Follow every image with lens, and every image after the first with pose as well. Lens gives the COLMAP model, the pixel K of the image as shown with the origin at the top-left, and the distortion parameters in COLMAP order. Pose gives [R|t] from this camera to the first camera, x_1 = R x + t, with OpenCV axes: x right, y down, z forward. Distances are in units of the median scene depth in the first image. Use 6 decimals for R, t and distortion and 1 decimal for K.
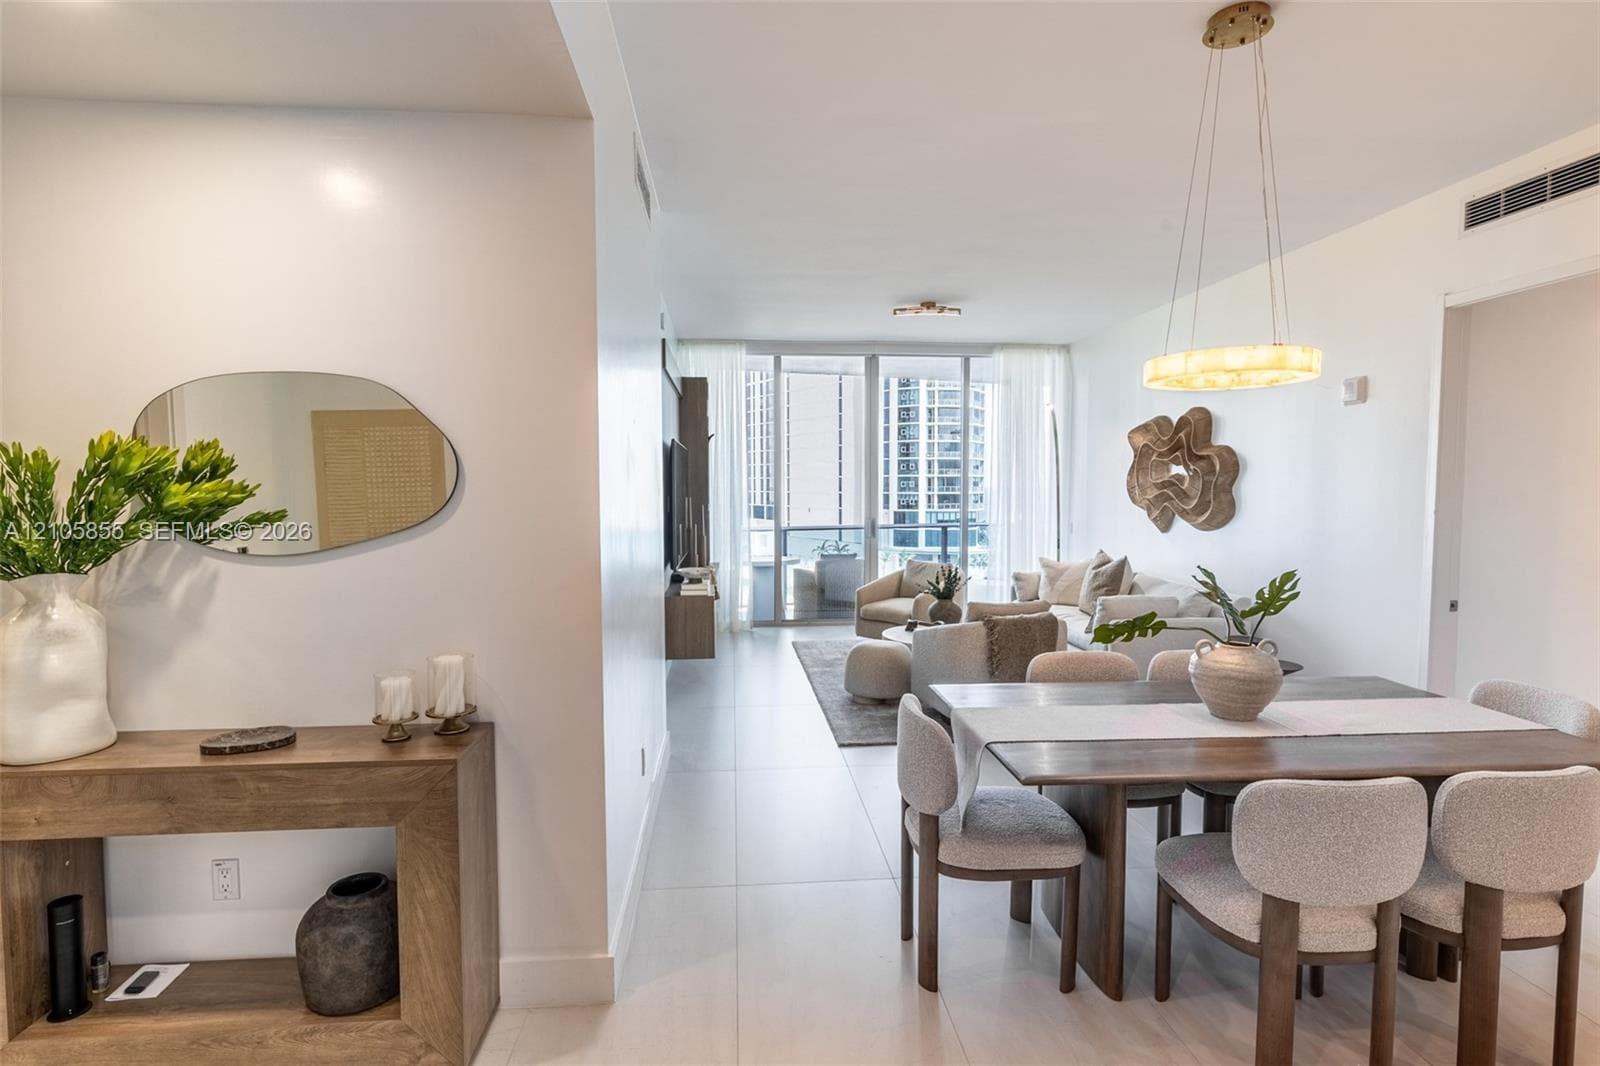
lens RADIAL K [[801.5, 0, 795.9], [0, 801.5, 526.3], [0, 0, 1]] dist [-0.001256, 0.000032]
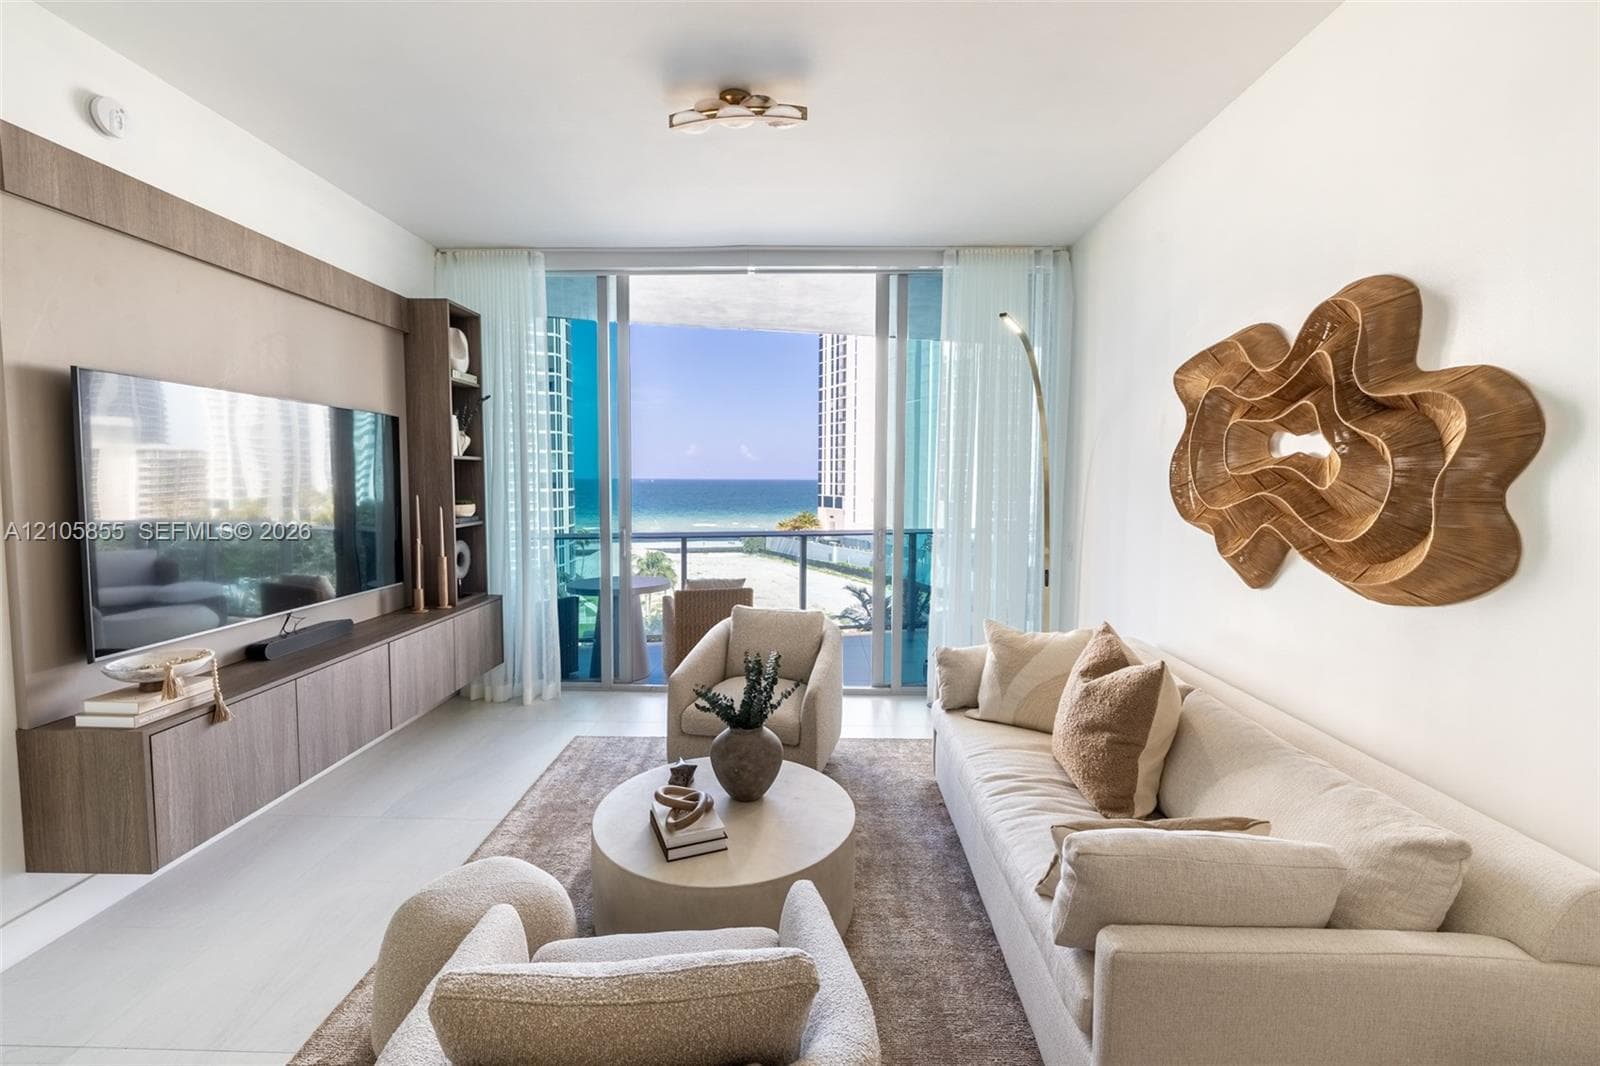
lens RADIAL K [[674.6, 0, 795.5], [0, 674.6, 520.0], [0, 0, 1]] dist [-0.000604, 0.000264]
pose [[0.993309, 0.014129, -0.114617, 0.247831], [-0.012860, 0.999848, 0.011802, -0.030812], [0.114767, -0.010249, 0.993340, 0.599738]]
